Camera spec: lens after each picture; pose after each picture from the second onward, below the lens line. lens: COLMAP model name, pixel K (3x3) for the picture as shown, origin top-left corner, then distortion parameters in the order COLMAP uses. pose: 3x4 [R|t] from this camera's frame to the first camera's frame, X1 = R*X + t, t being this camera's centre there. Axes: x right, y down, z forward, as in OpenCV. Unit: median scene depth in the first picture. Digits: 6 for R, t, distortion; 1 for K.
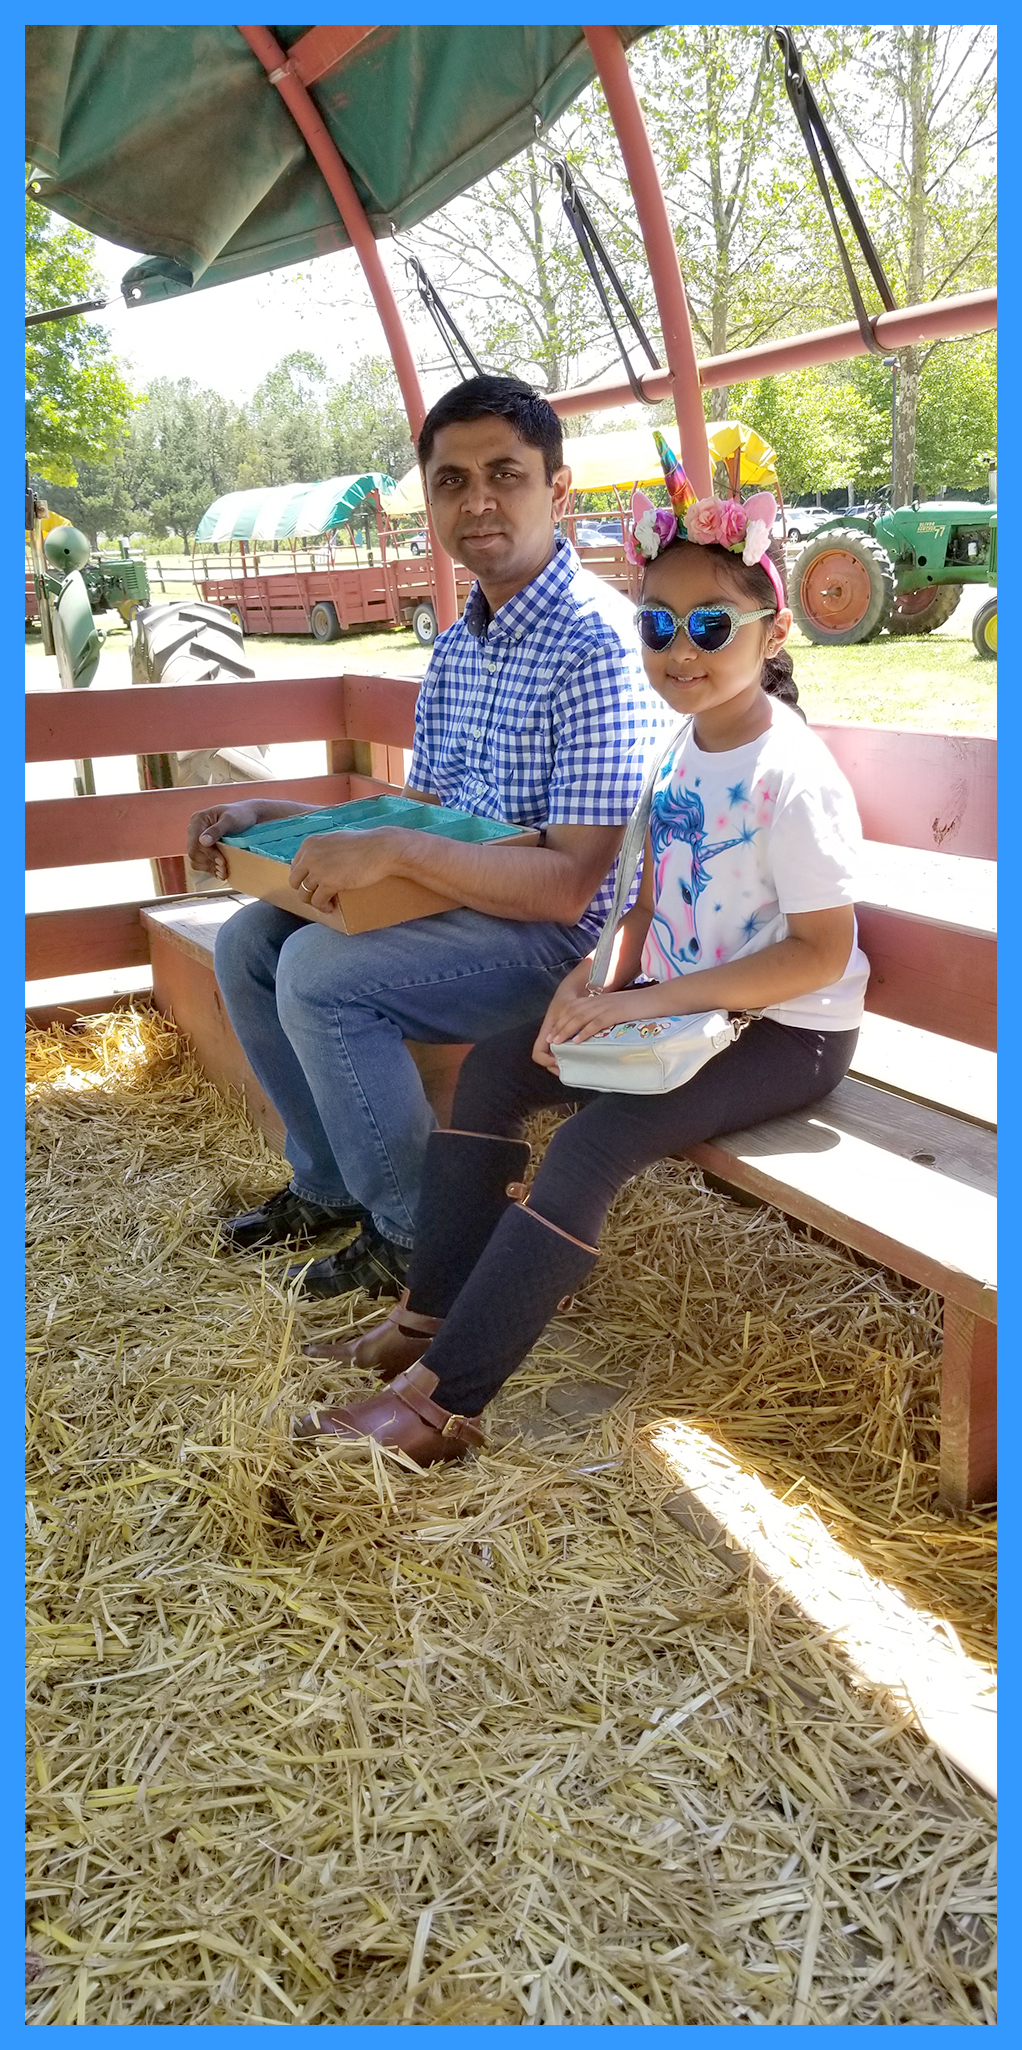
lens RADIAL K [[1579.8, 0, 513.3], [0, 1579.8, 973.0], [0, 0, 1]] dist [0.066426, -0.122552]
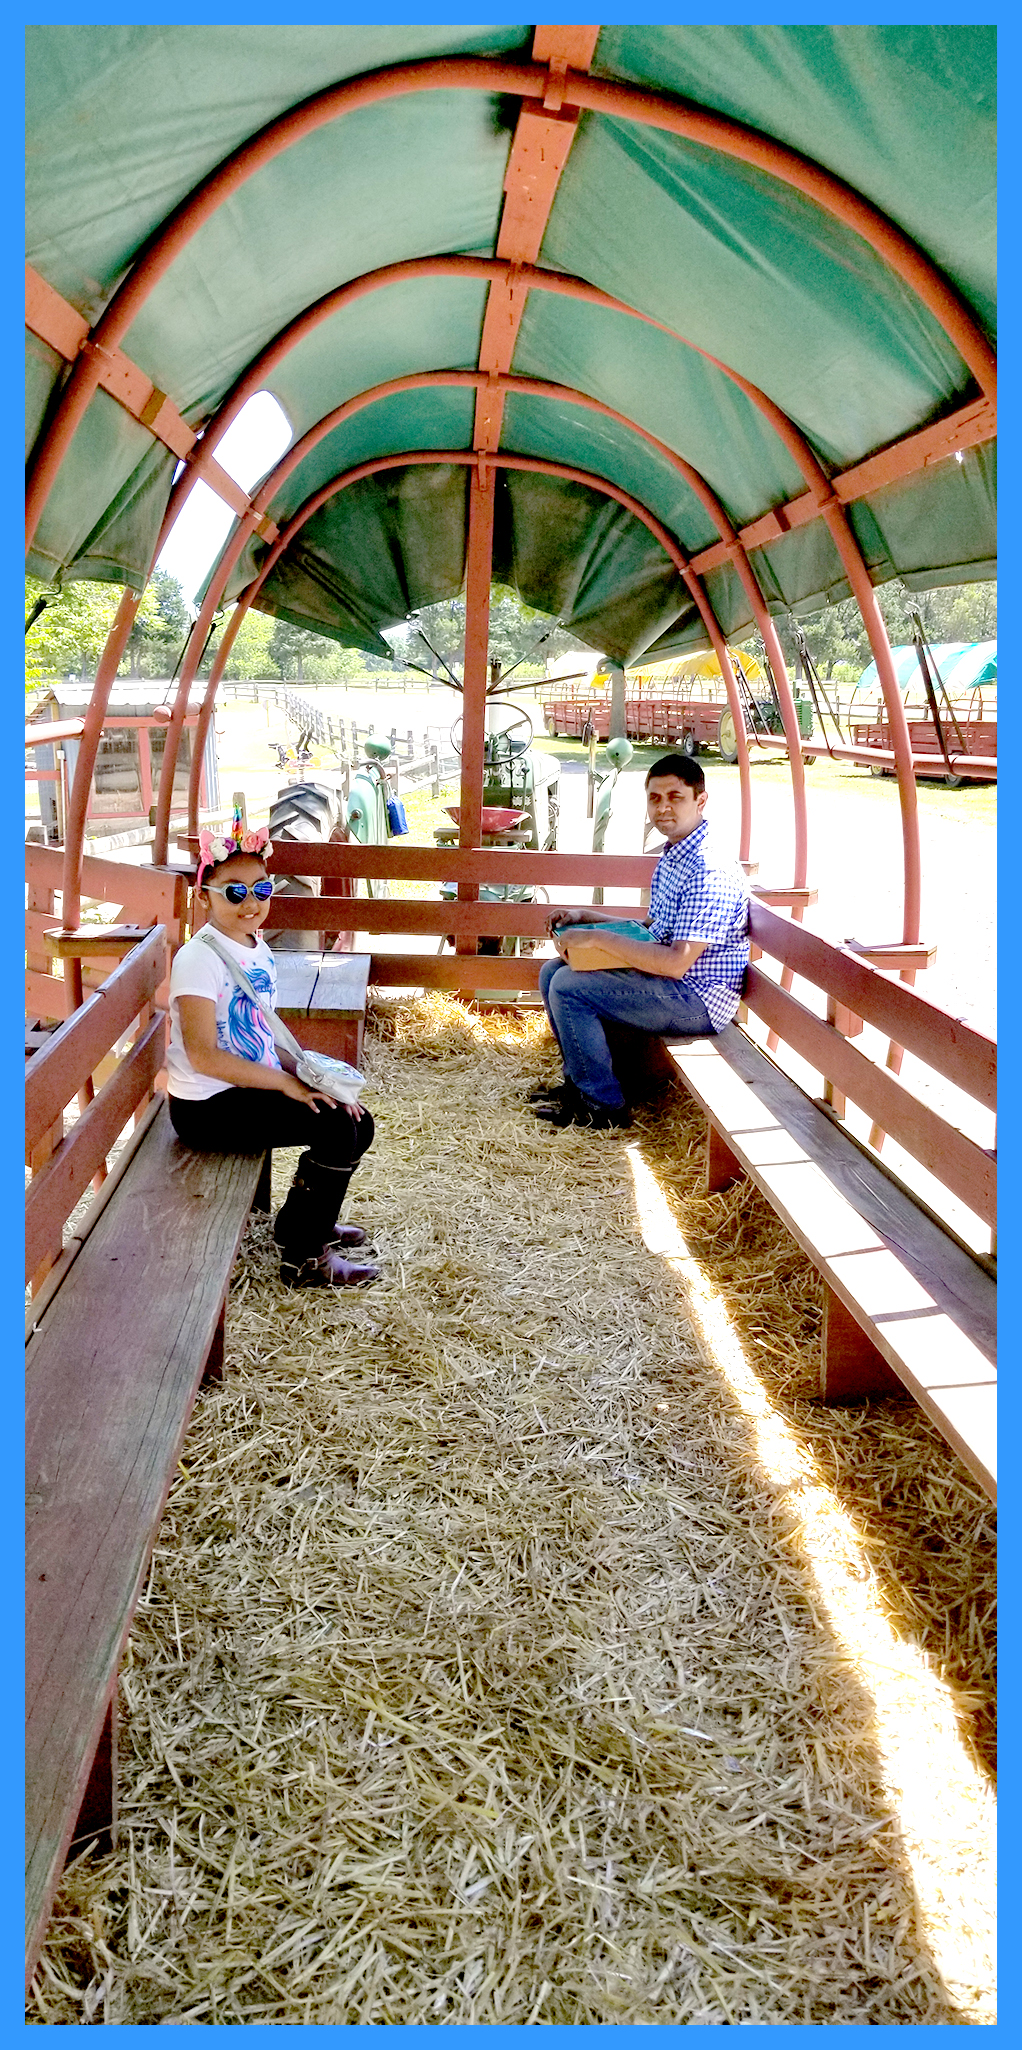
lens RADIAL K [[1579.8, 0, 513.3], [0, 1579.8, 973.0], [0, 0, 1]] dist [0.066426, -0.122552]
pose [[0.912274, 0.132108, -0.387690, 0.513963], [-0.162431, 0.985630, -0.046357, 0.075904], [0.375995, 0.105263, 0.920623, -0.908333]]
